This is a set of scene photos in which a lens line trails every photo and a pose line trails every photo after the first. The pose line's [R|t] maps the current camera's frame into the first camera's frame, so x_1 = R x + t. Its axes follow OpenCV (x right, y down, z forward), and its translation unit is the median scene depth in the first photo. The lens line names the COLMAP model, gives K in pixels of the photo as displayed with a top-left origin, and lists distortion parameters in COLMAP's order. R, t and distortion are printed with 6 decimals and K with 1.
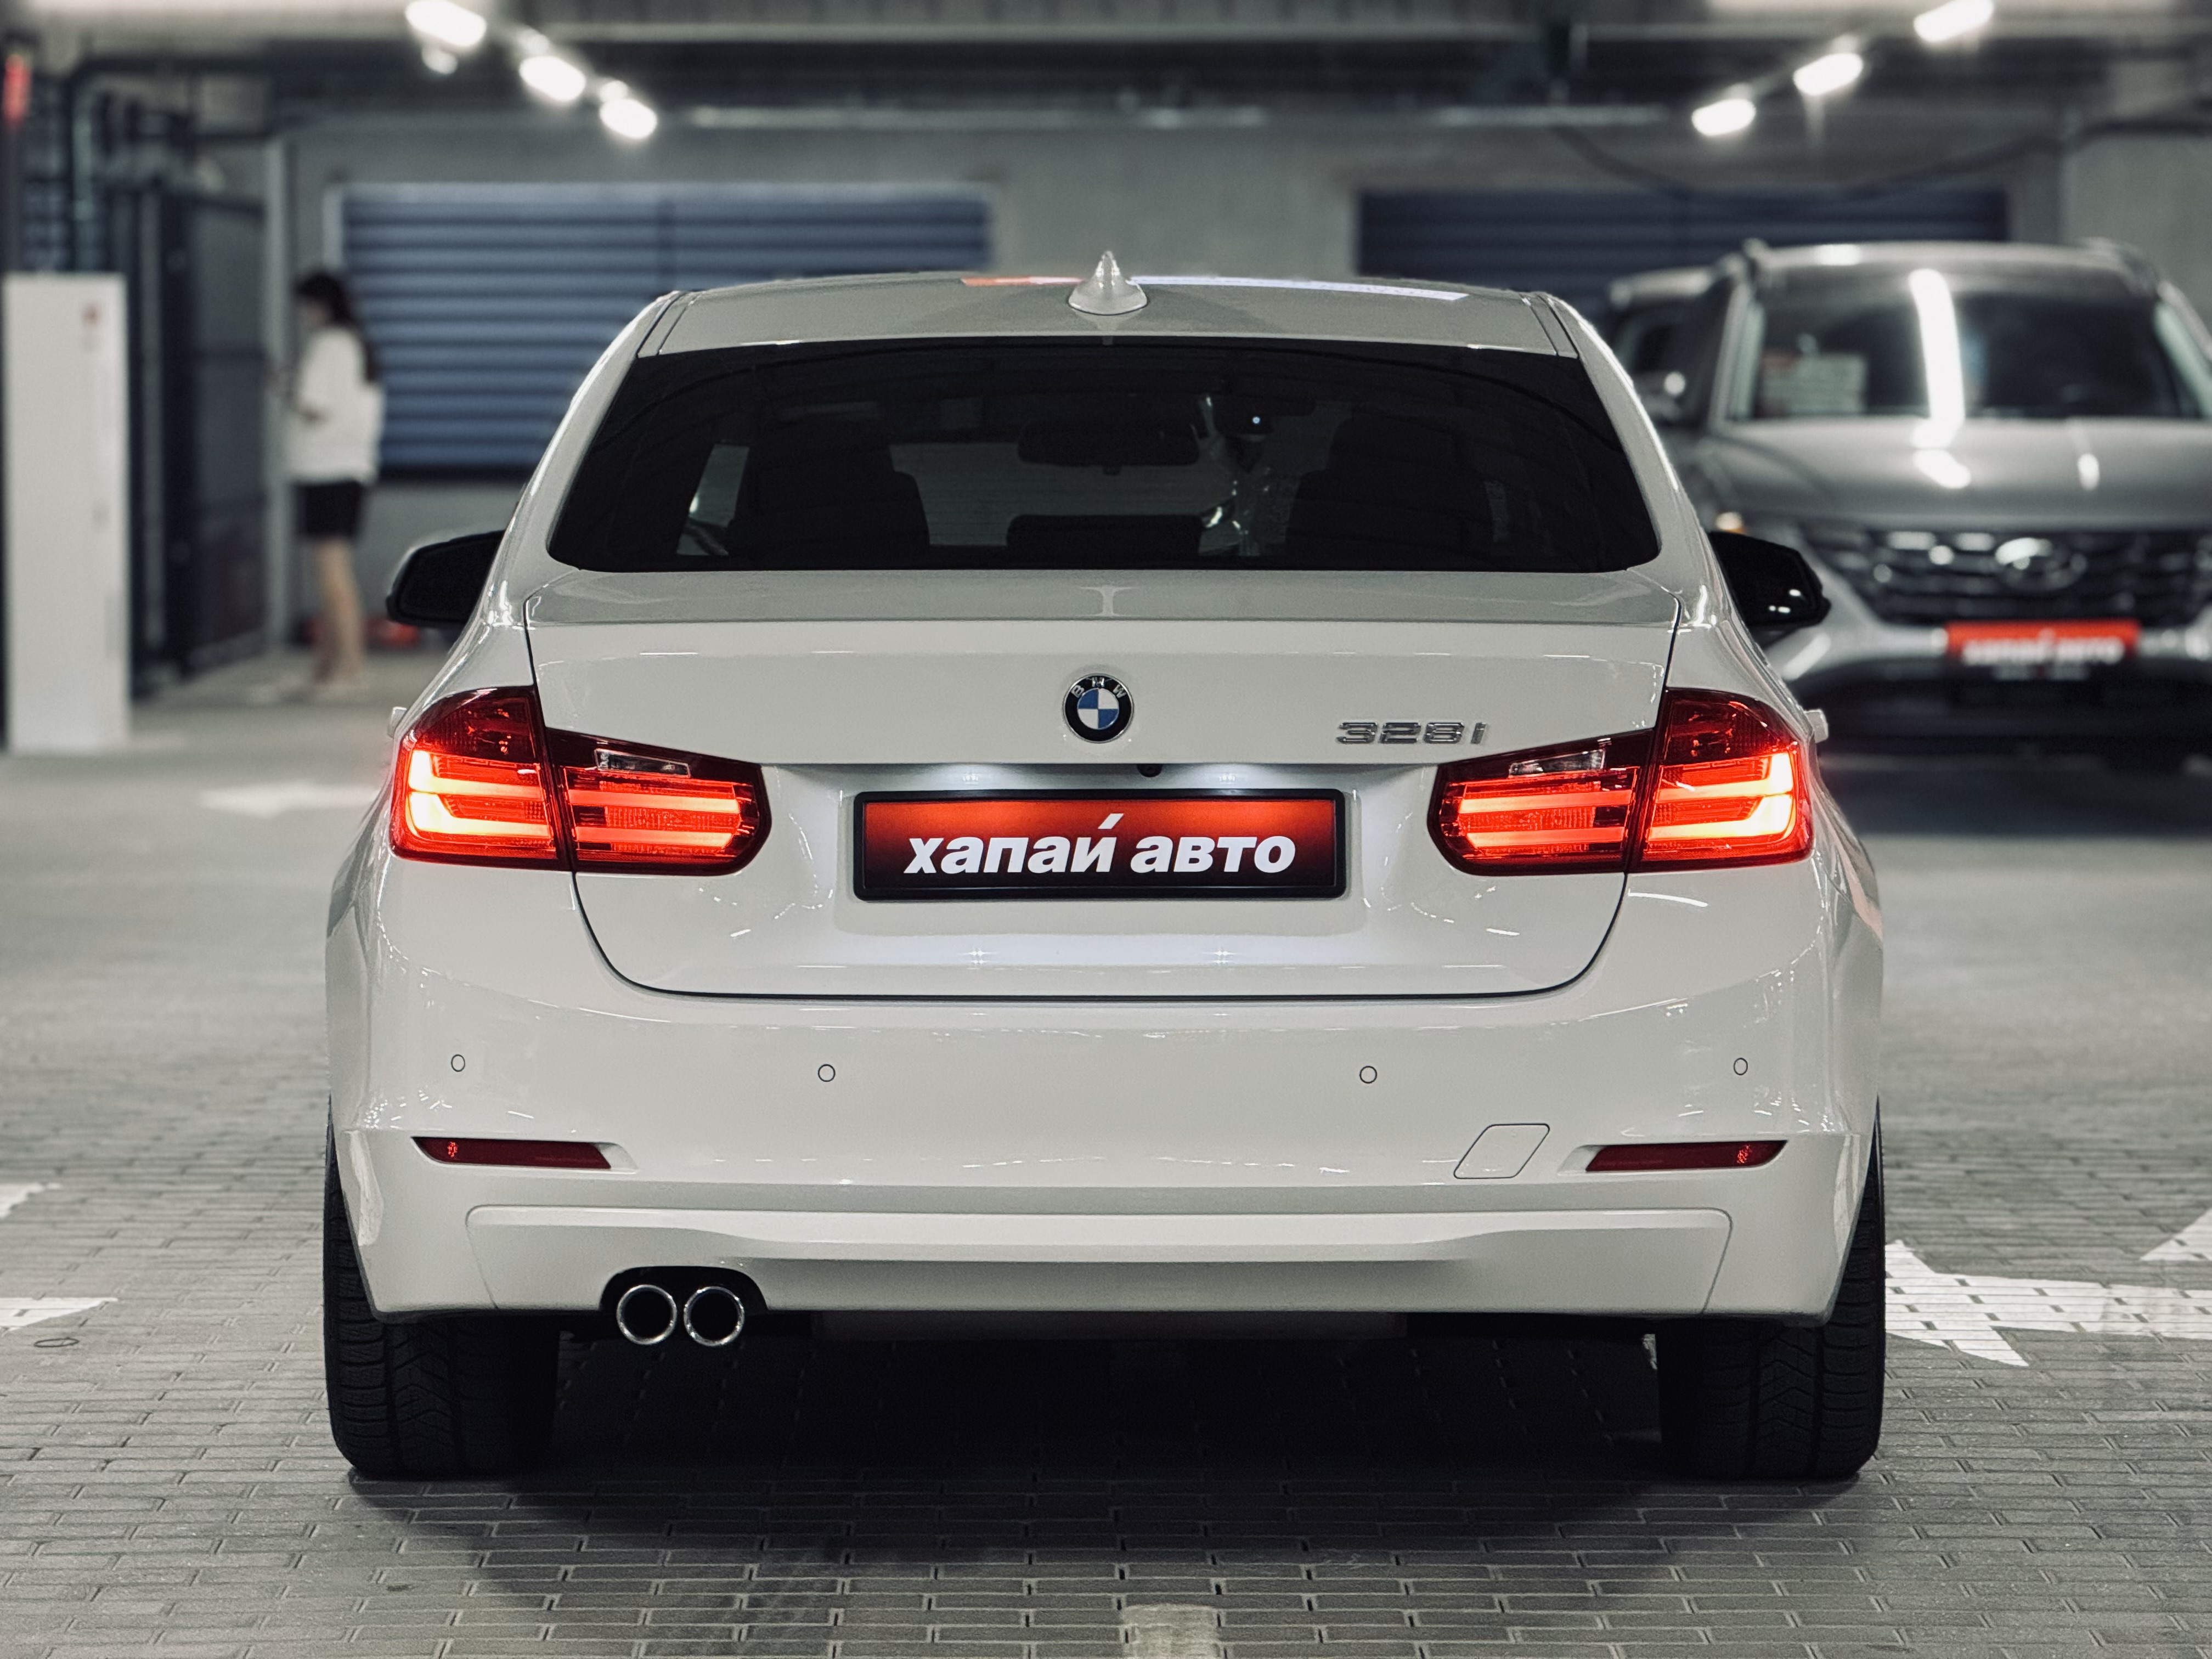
lens RADIAL K [[7691.3, 0, 1106.0], [0, 7691.3, 829.5], [0, 0, 1]] dist [0.193369, 0.955149]
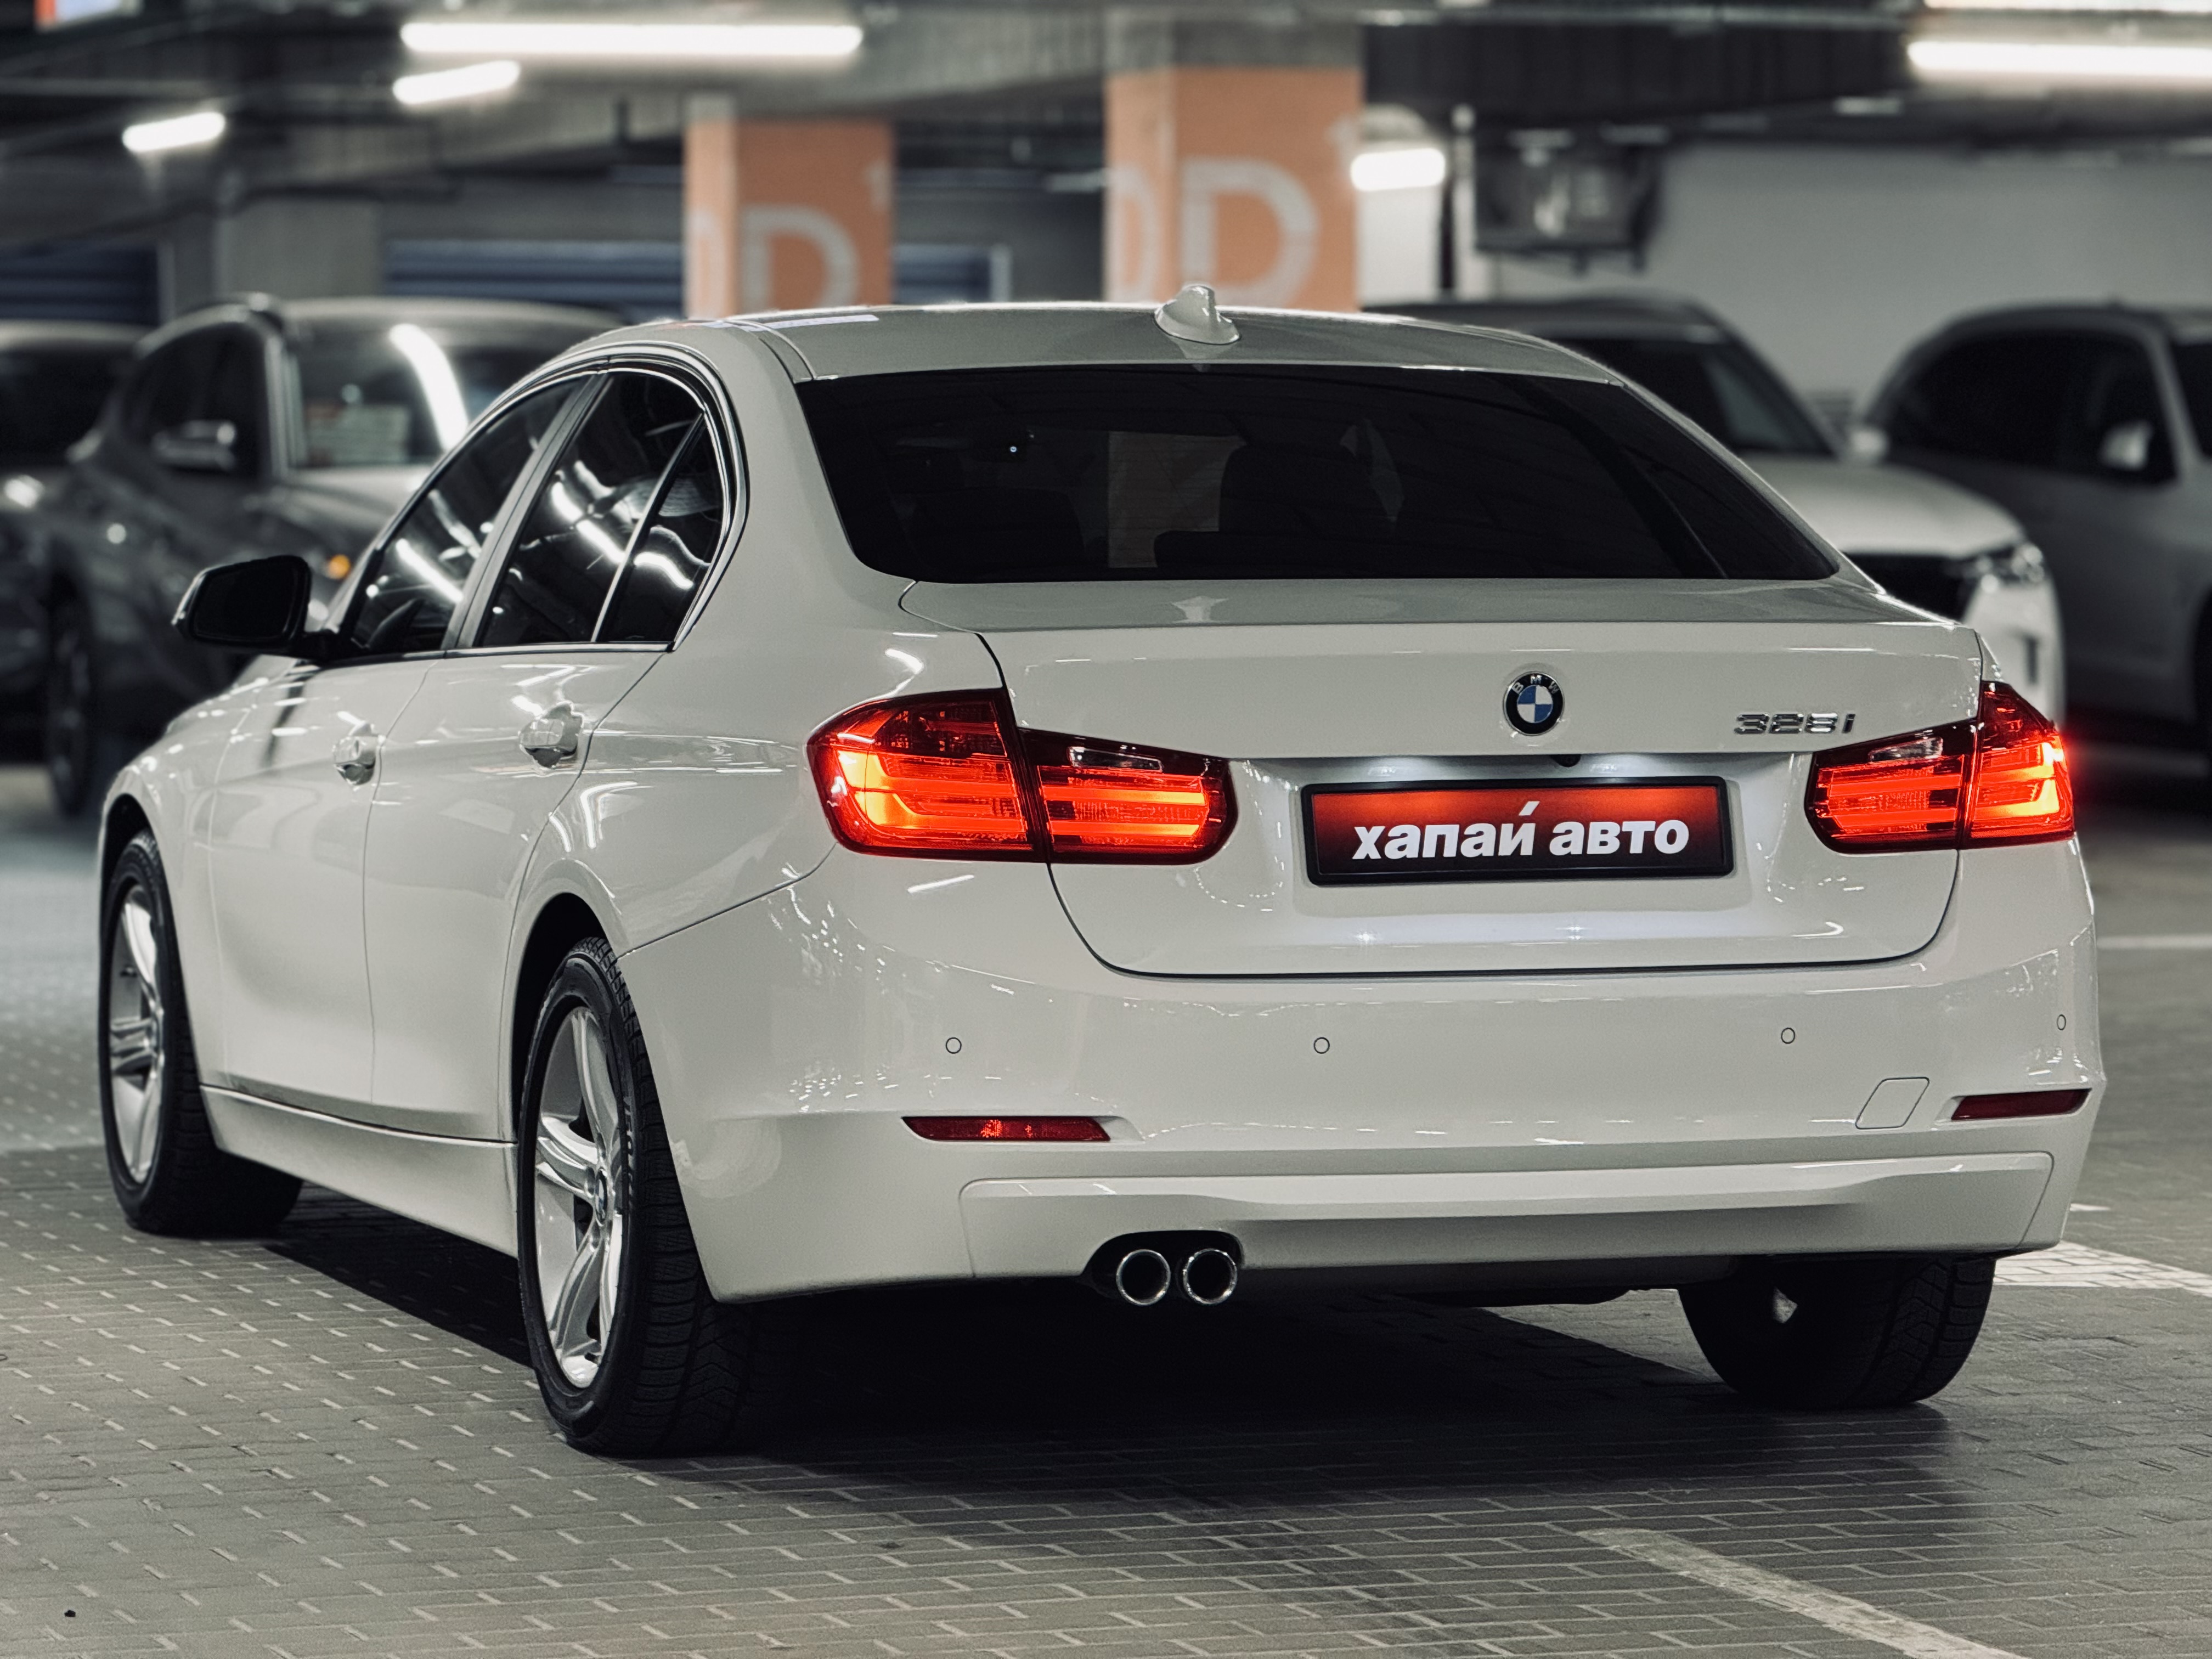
lens RADIAL K [[7691.3, 0, 1106.0], [0, 7691.3, 829.5], [0, 0, 1]] dist [0.193369, 0.955149]
pose [[0.947225, -0.013919, 0.320267, -0.402747], [0.016759, 0.999841, -0.006114, 0.007524], [-0.320131, 0.011159, 0.947307, -0.006528]]
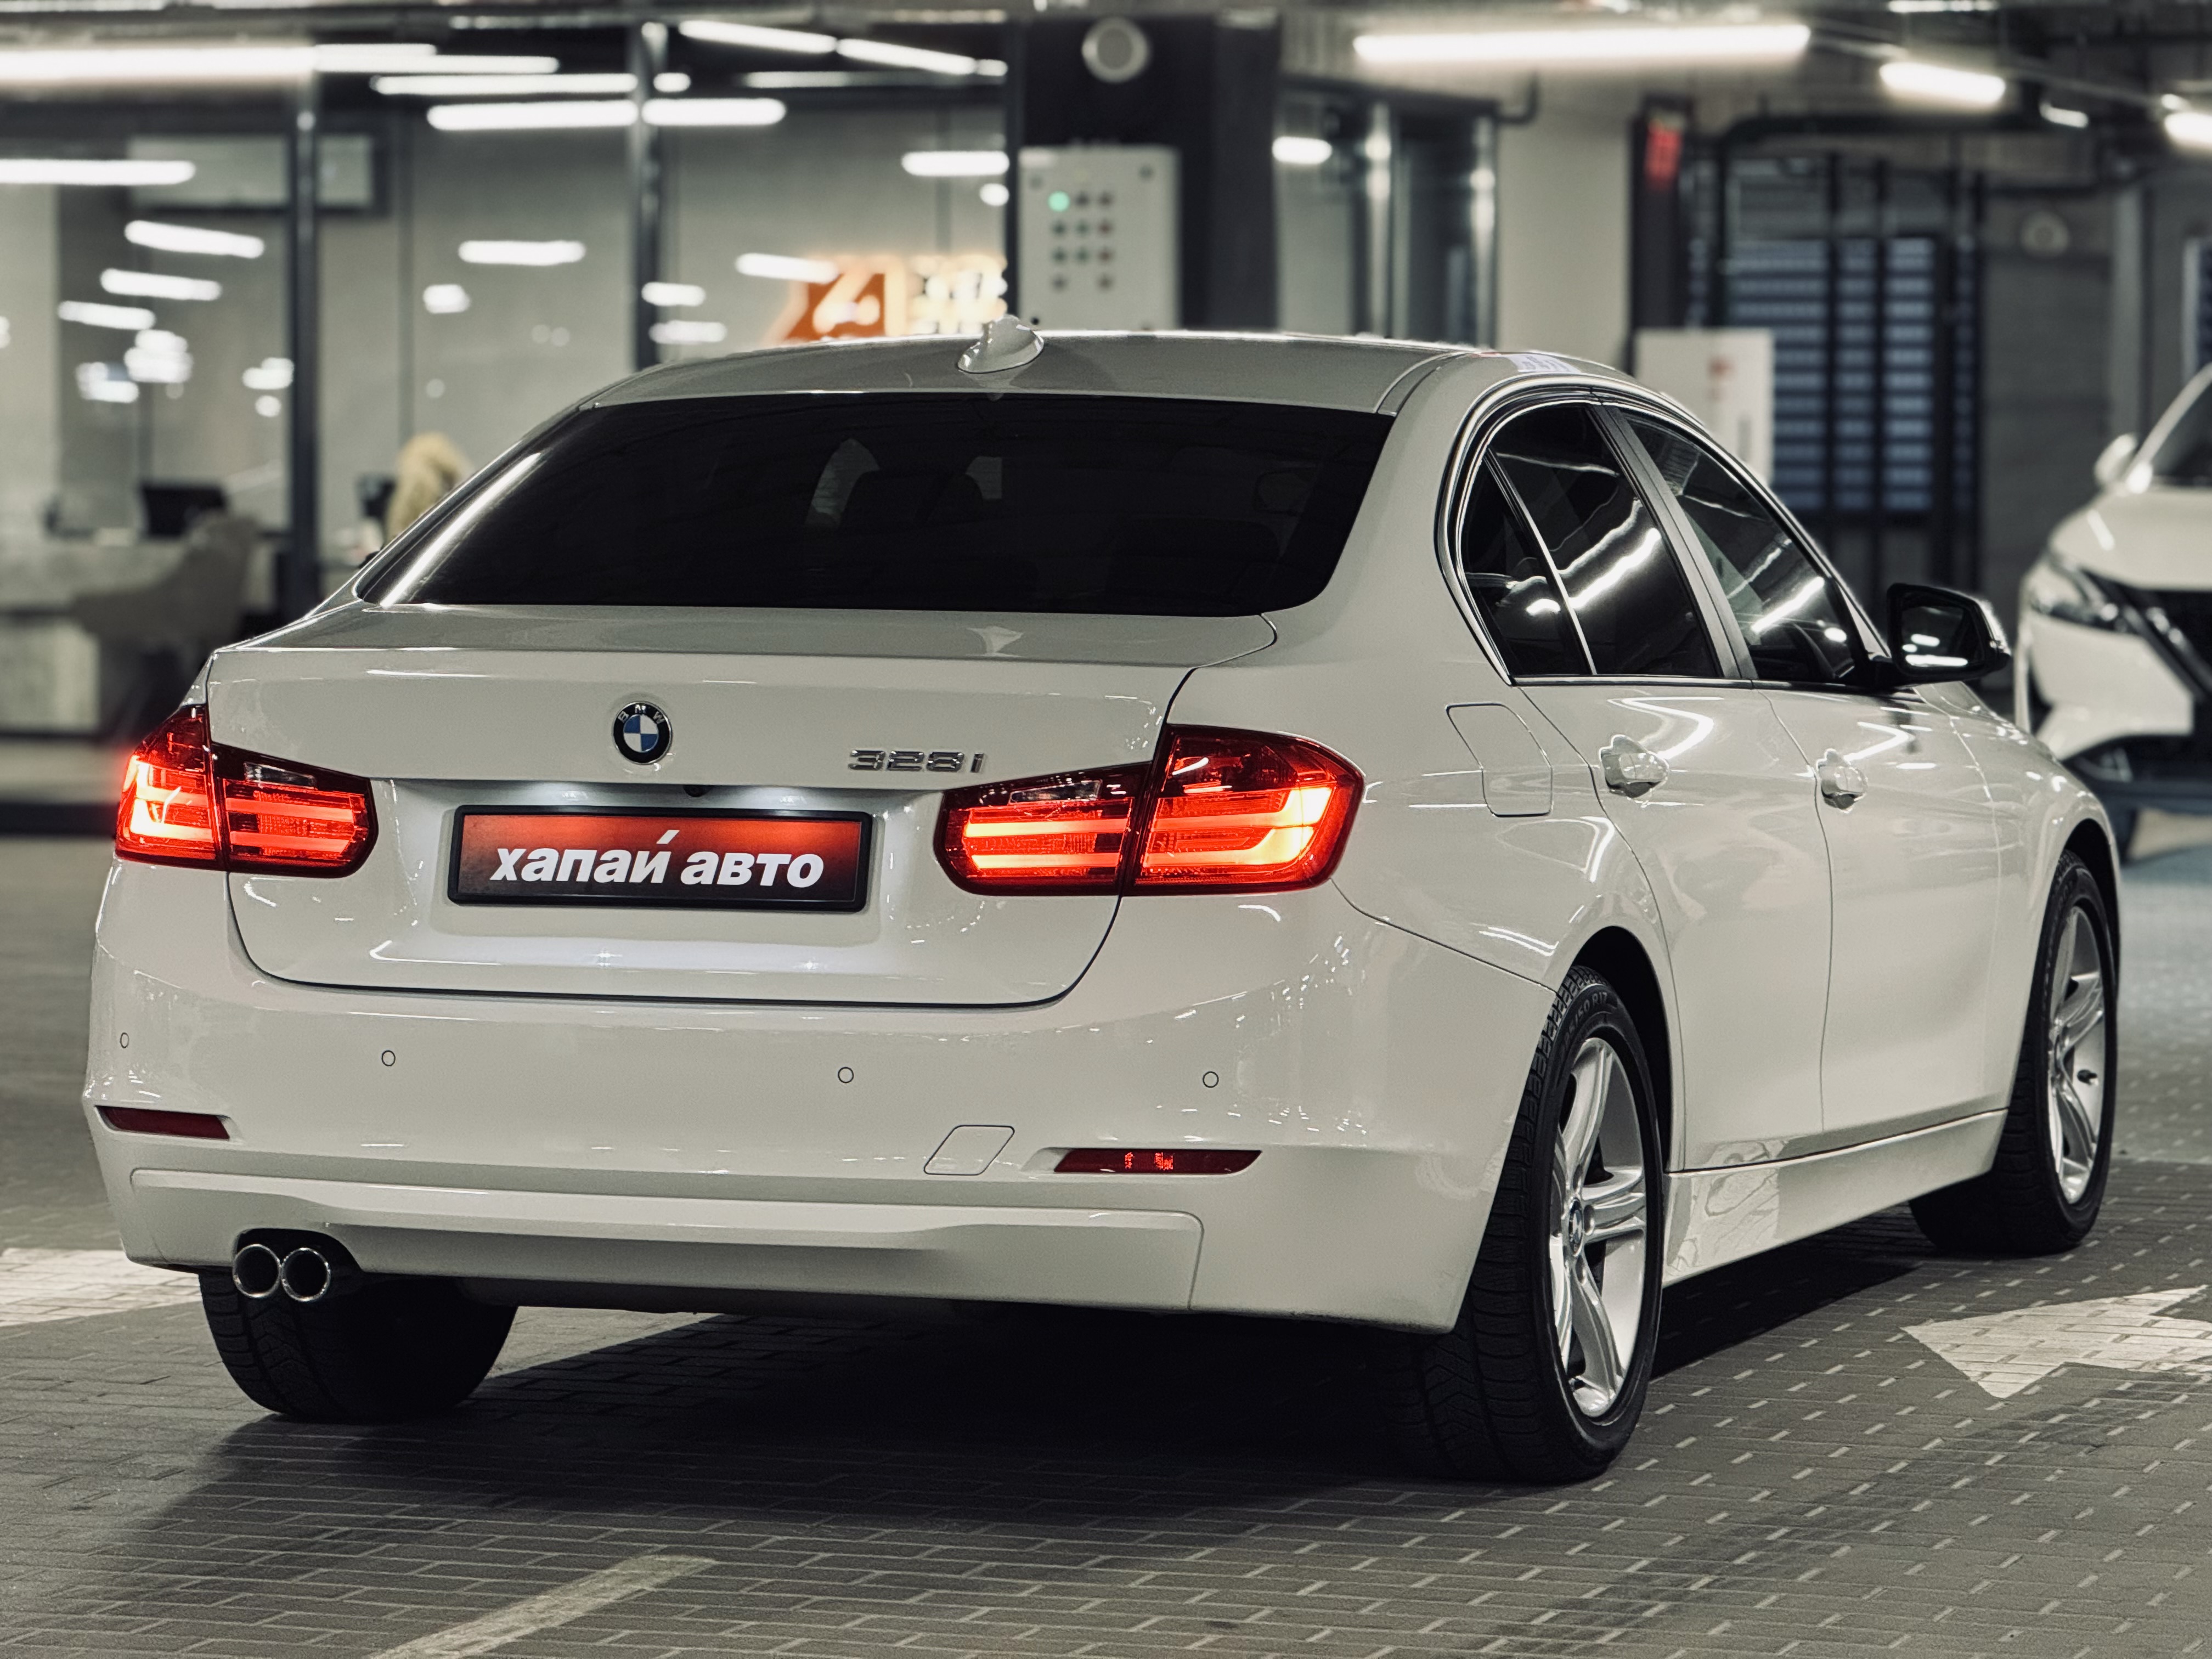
lens RADIAL K [[7691.3, 0, 1106.0], [0, 7691.3, 829.5], [0, 0, 1]] dist [0.193369, 0.955149]
pose [[0.946194, 0.021865, -0.322859, 0.412669], [-0.023922, 0.999711, -0.002403, -0.000988], [0.322714, 0.009997, 0.946444, -0.014587]]
